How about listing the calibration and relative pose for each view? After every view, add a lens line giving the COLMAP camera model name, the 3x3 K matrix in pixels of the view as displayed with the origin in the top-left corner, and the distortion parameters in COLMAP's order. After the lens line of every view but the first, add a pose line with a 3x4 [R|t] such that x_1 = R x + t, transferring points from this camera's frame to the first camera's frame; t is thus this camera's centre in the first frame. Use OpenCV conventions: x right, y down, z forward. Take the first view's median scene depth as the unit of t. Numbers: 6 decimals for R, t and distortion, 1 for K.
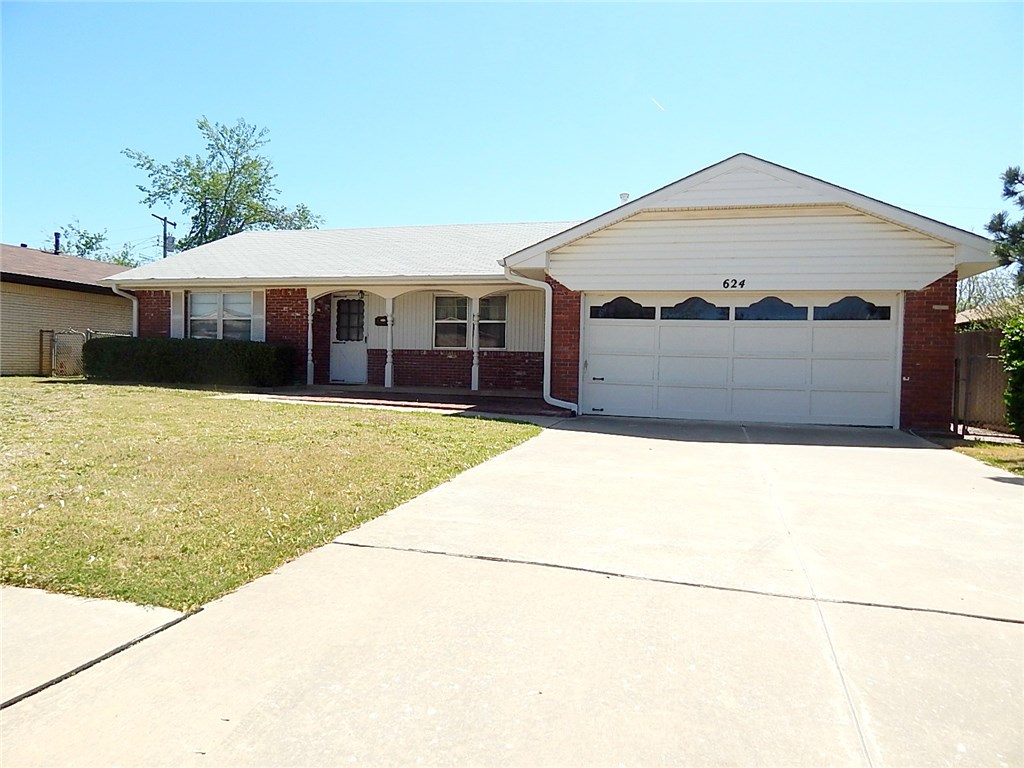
lens RADIAL K [[673.4, 0, 514.5], [0, 673.4, 384.3], [0, 0, 1]] dist [-0.000654, -0.008374]
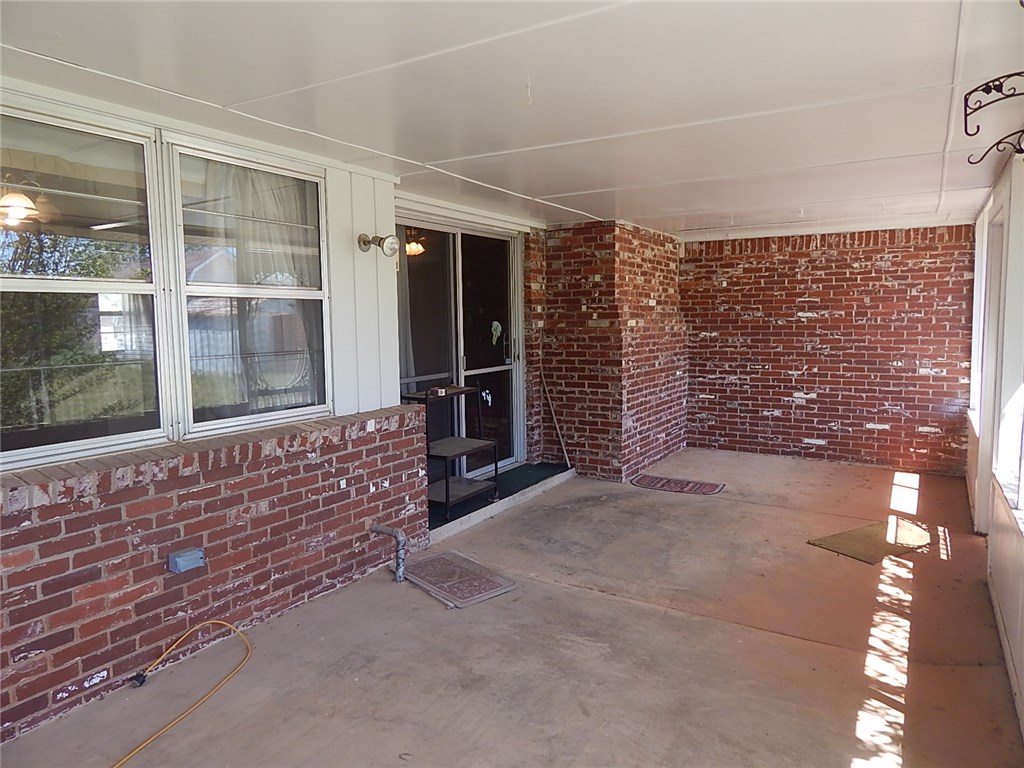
lens RADIAL K [[673.4, 0, 514.5], [0, 673.4, 384.3], [0, 0, 1]] dist [-0.000654, -0.008374]
pose [[0.283397, -0.123550, 0.951011, -0.217338], [0.046069, 0.992275, 0.115183, -0.083968], [-0.957896, 0.011169, 0.286899, 0.856428]]
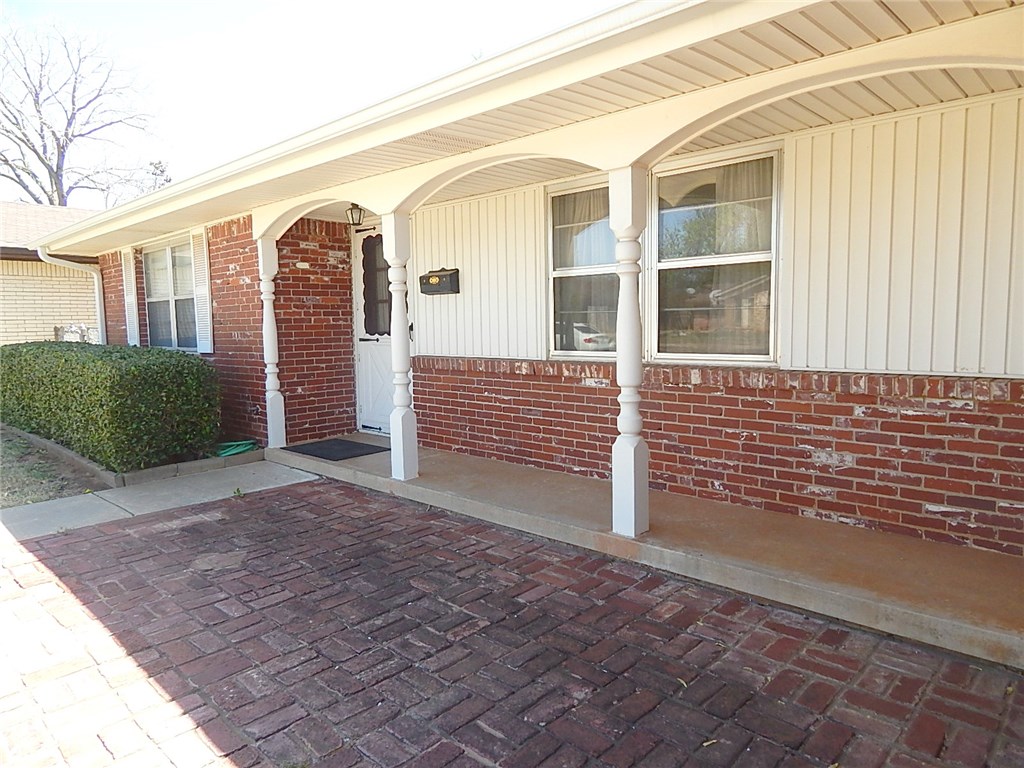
lens RADIAL K [[673.4, 0, 514.5], [0, 673.4, 384.3], [0, 0, 1]] dist [-0.000654, -0.008374]
pose [[0.876939, 0.005849, -0.480566, 0.024918], [0.026477, 0.997819, 0.060459, -0.060380], [0.479872, -0.065743, 0.874872, 0.709568]]
